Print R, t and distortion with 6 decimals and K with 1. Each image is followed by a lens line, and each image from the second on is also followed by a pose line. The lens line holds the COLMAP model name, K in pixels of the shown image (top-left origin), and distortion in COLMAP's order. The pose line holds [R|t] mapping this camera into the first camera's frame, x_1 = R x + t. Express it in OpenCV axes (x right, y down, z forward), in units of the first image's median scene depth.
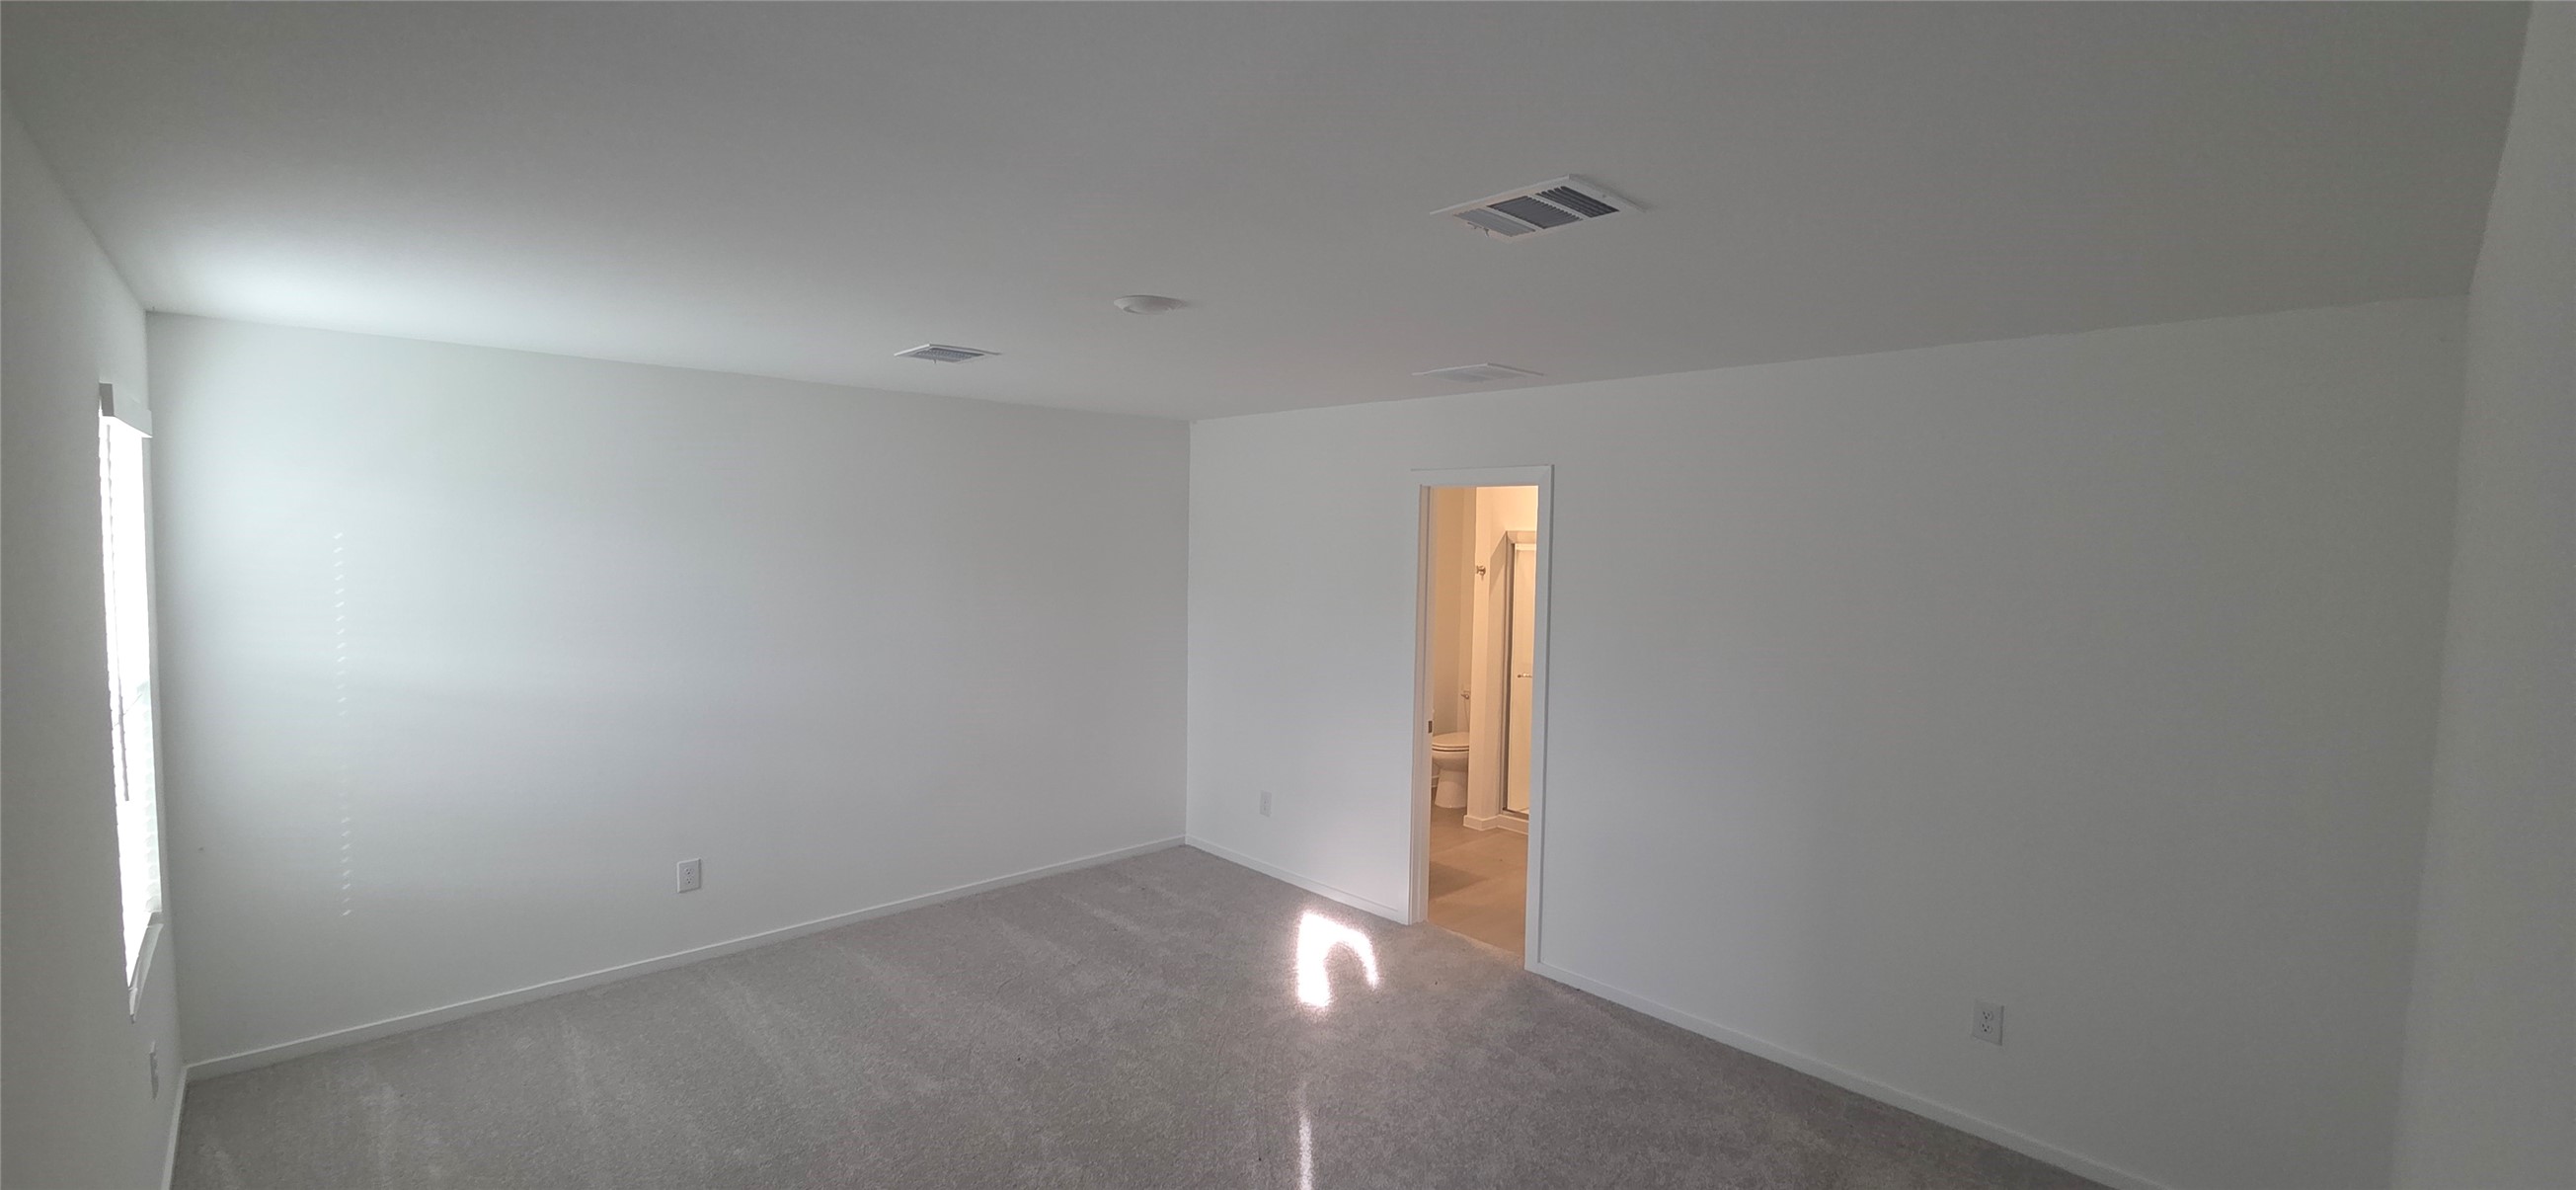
lens RADIAL K [[1050.5, 0, 1291.5], [0, 1050.5, 593.1], [0, 0, 1]] dist [0.008742, -0.001217]
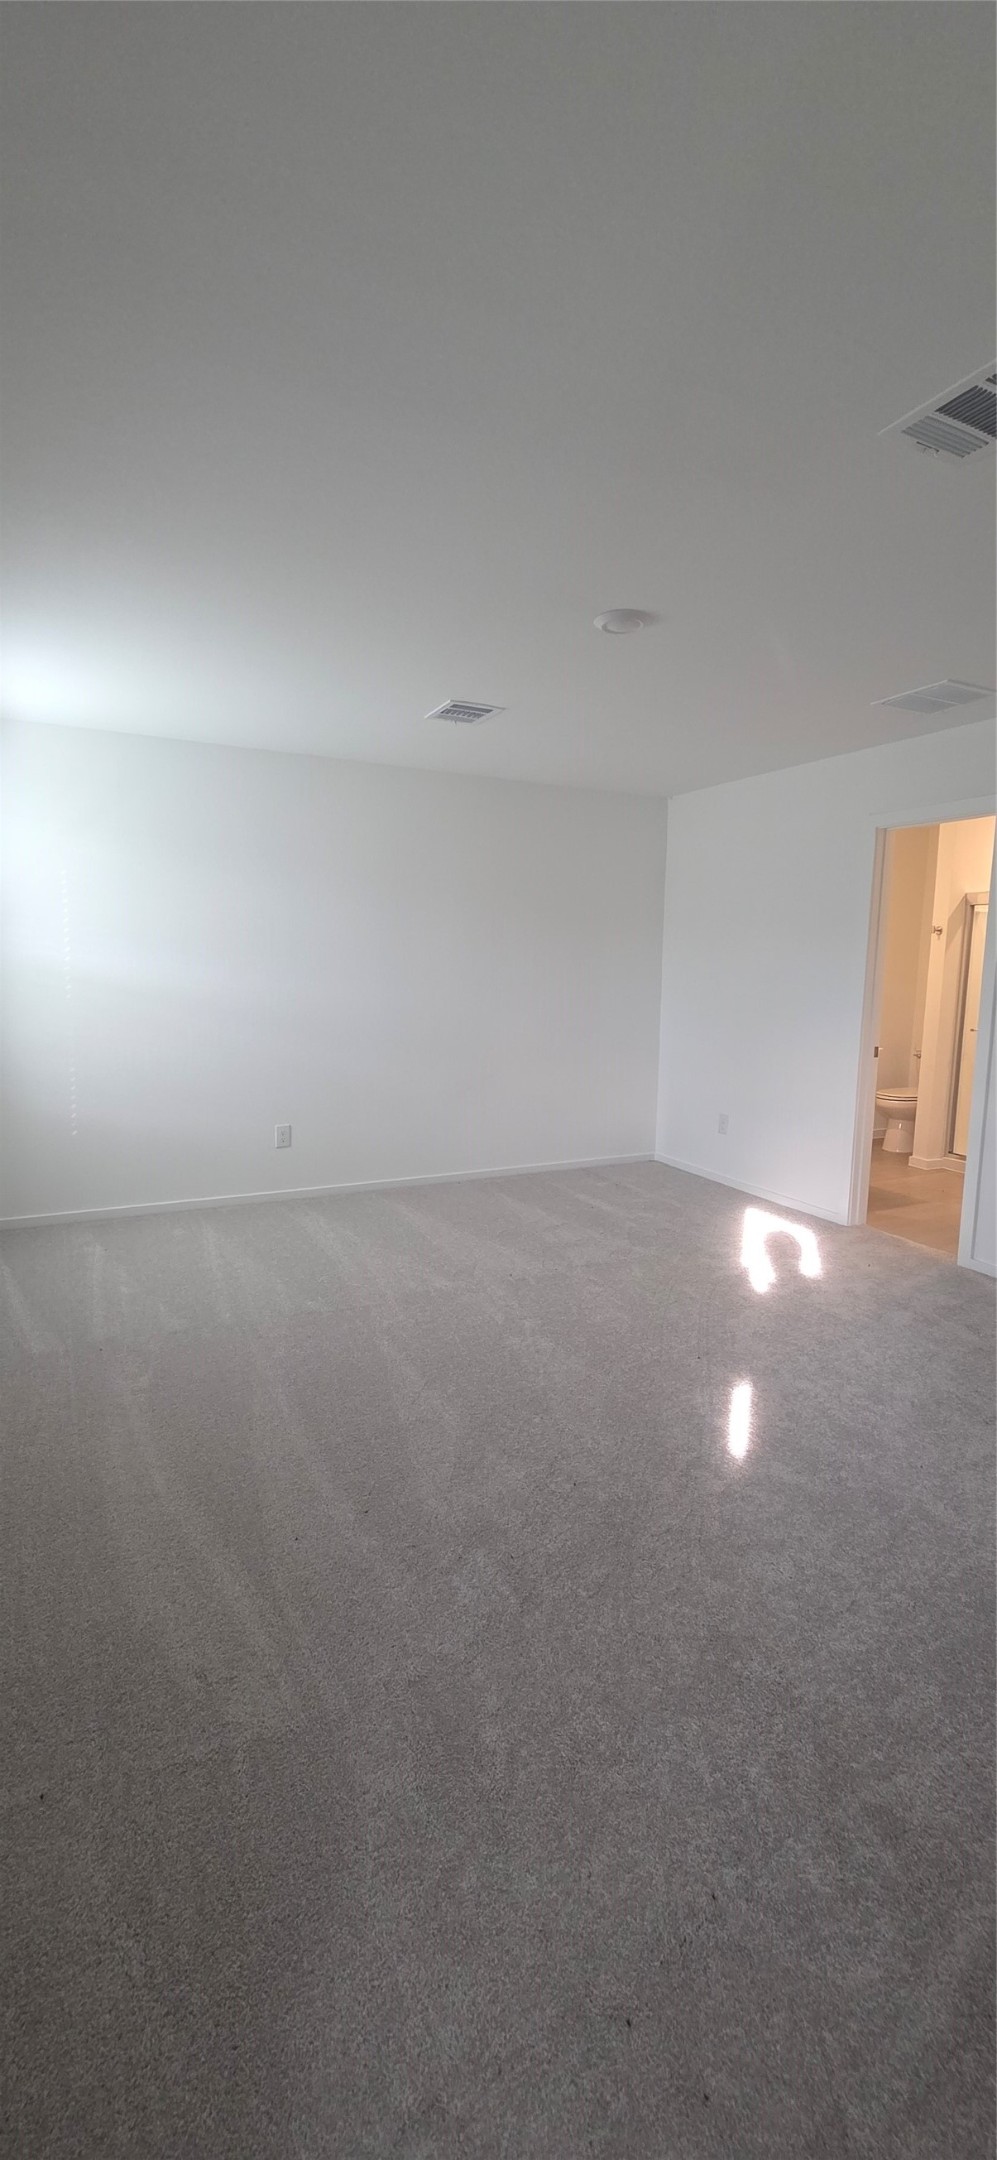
lens RADIAL K [[880.8, 0, 510.6], [0, 880.8, 1079.6], [0, 0, 1]] dist [0.008742, -0.001217]
pose [[0.960763, 0.035581, -0.275078, 0.020970], [-0.015546, 0.997087, 0.074673, 0.107718], [0.276934, -0.067467, 0.958517, -0.003158]]
